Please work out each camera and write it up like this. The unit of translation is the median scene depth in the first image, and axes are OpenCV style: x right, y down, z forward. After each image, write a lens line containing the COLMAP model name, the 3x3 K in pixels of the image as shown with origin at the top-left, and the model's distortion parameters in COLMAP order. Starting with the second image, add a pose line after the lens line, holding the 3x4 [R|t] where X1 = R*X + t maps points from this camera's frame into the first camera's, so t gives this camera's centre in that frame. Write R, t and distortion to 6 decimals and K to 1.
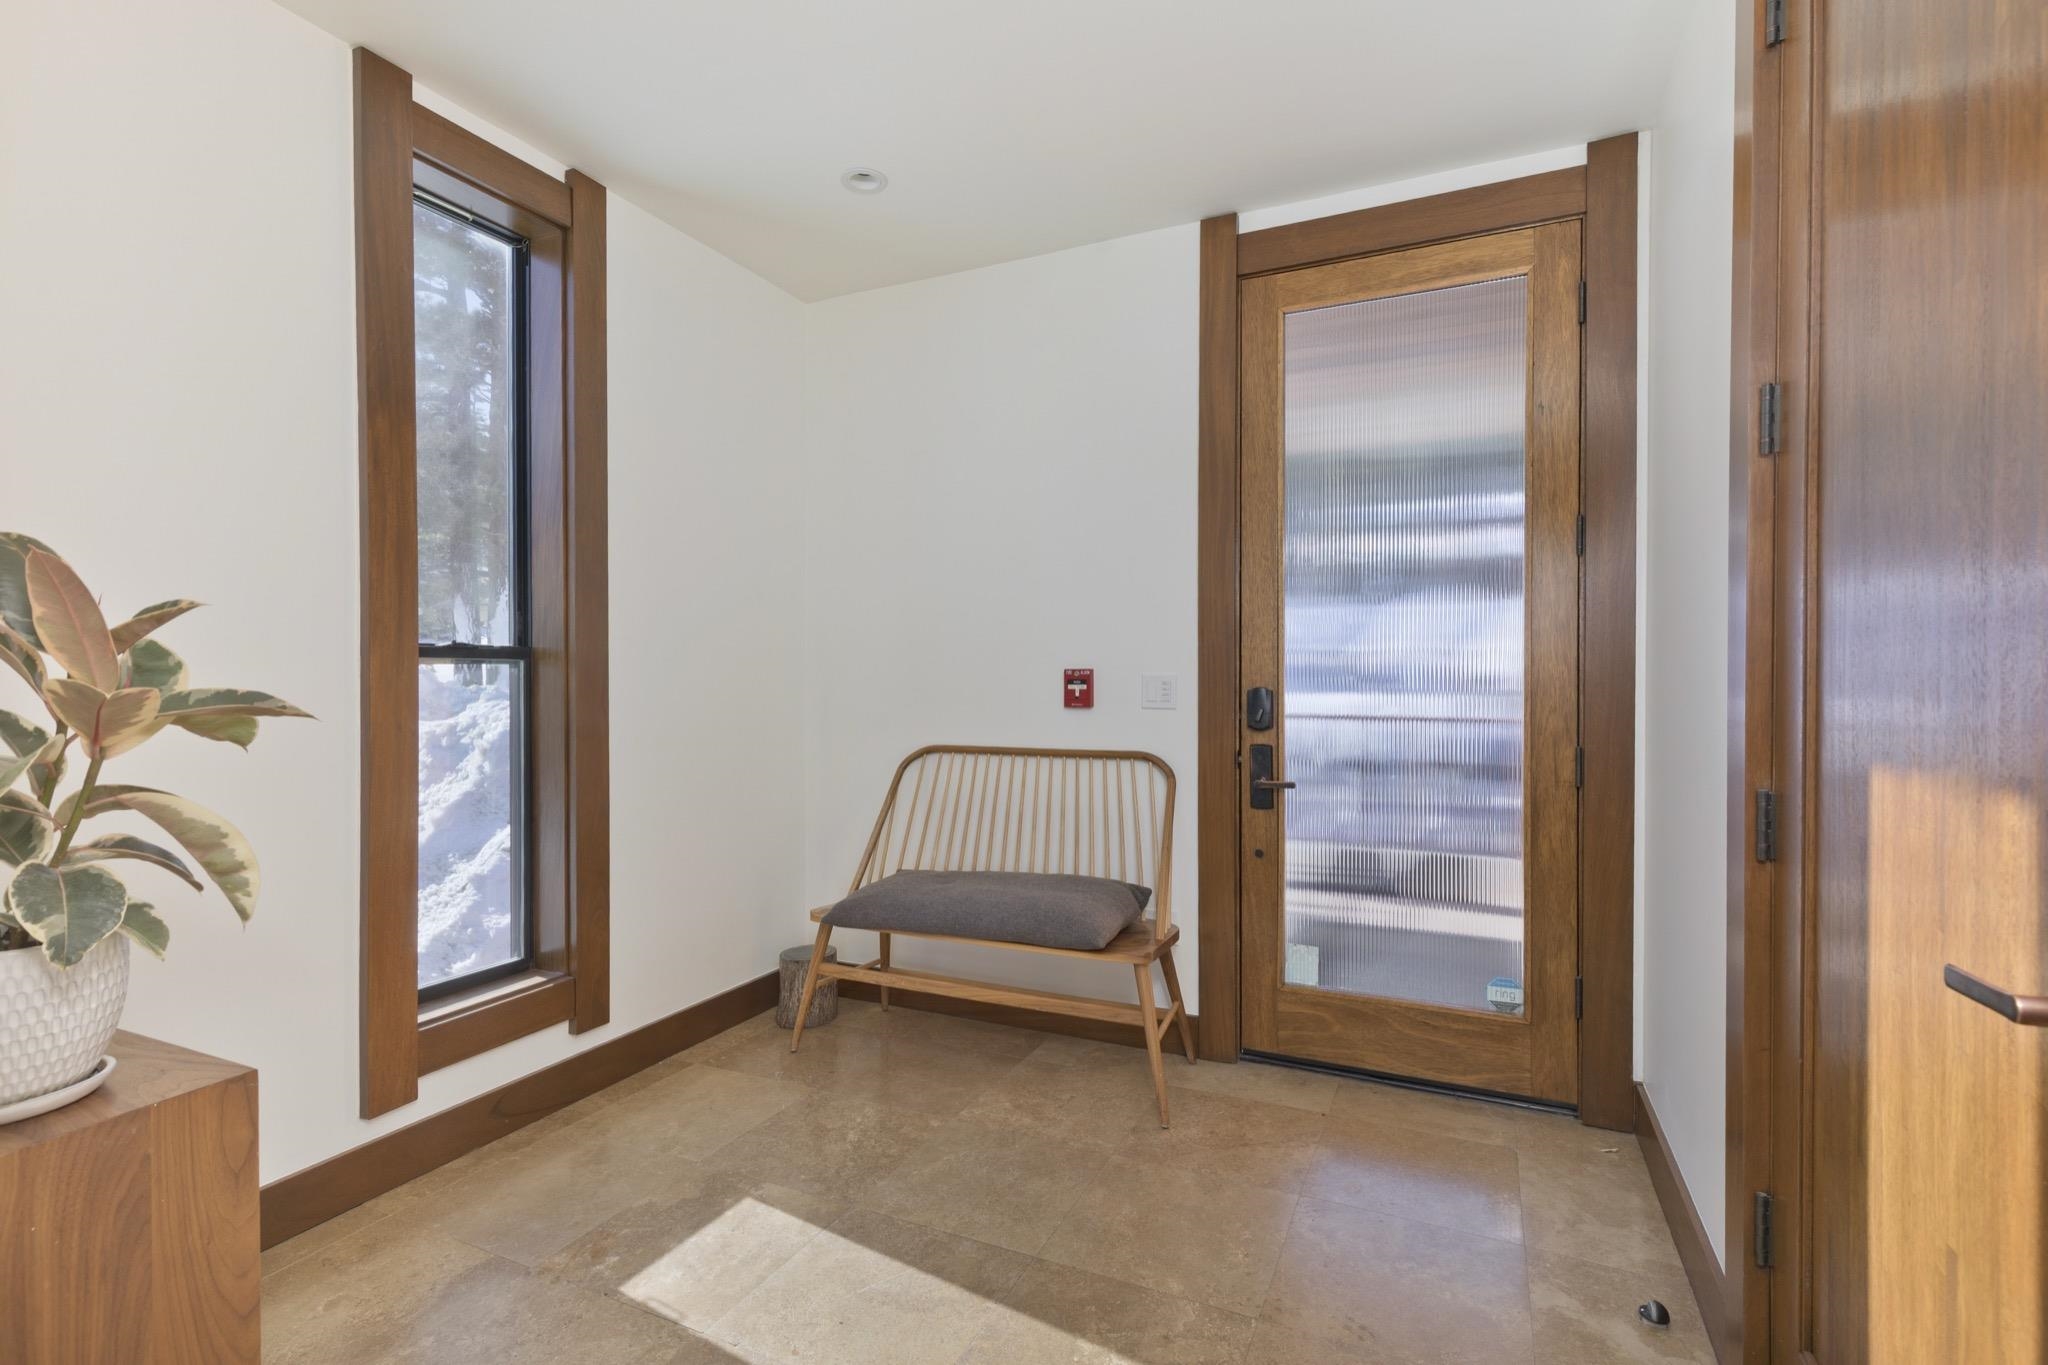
lens RADIAL K [[924.3, 0, 1024.0], [0, 924.3, 682.5], [0, 0, 1]] dist [0.000627, 0.000123]
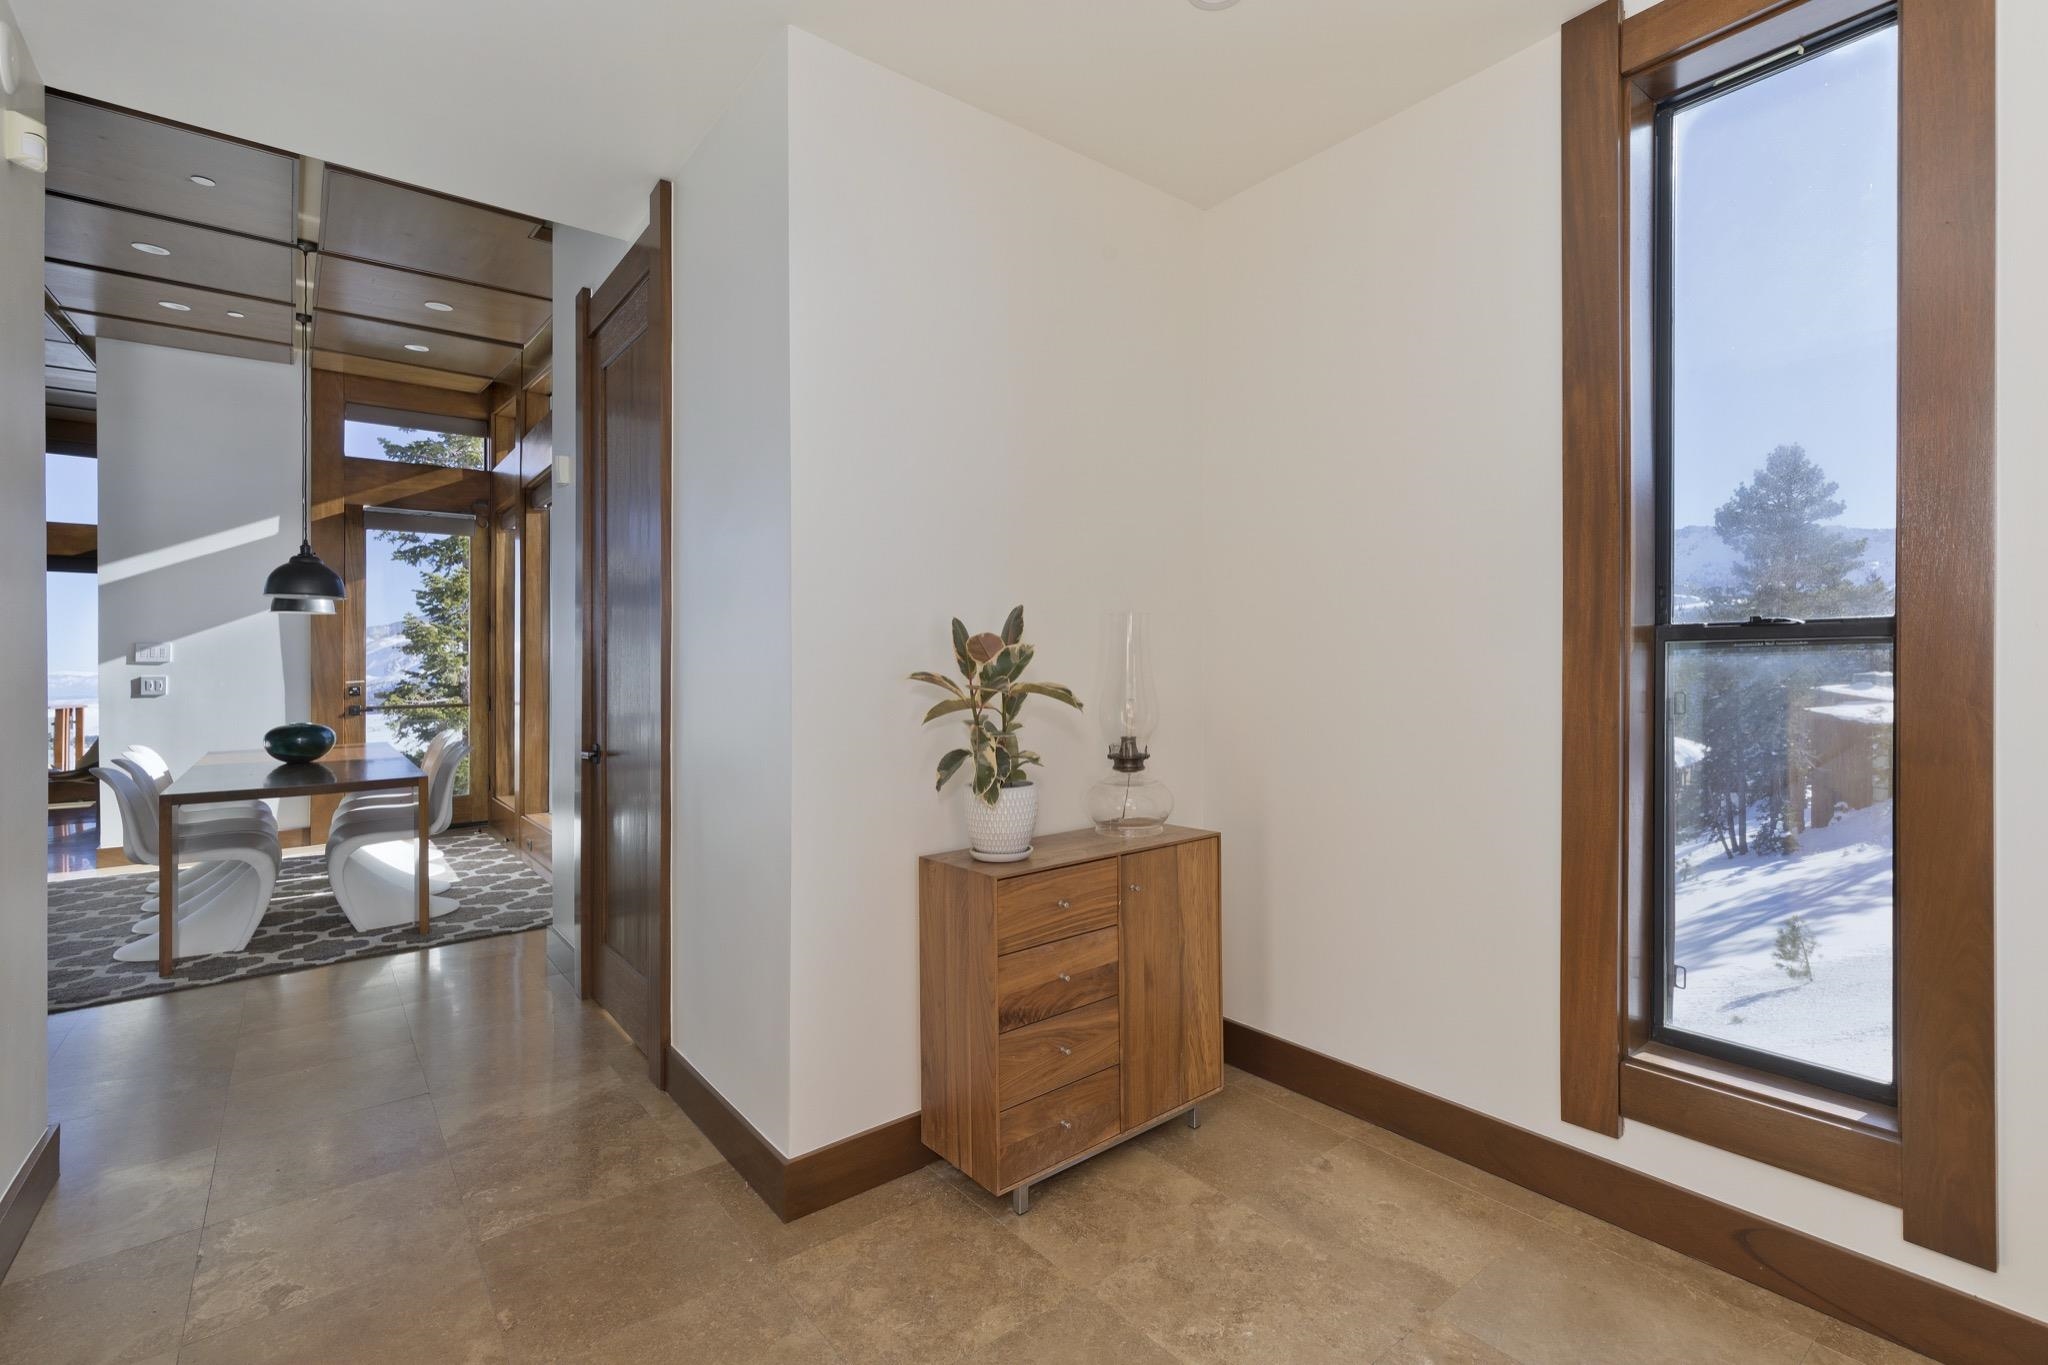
lens RADIAL K [[924.3, 0, 1024.0], [0, 924.3, 682.5], [0, 0, 1]] dist [0.000627, 0.000123]
pose [[-0.430533, 0.020149, -0.902350, 0.374471], [-0.001462, 0.999734, 0.023021, -0.006239], [0.902574, 0.011230, -0.430389, 0.850825]]
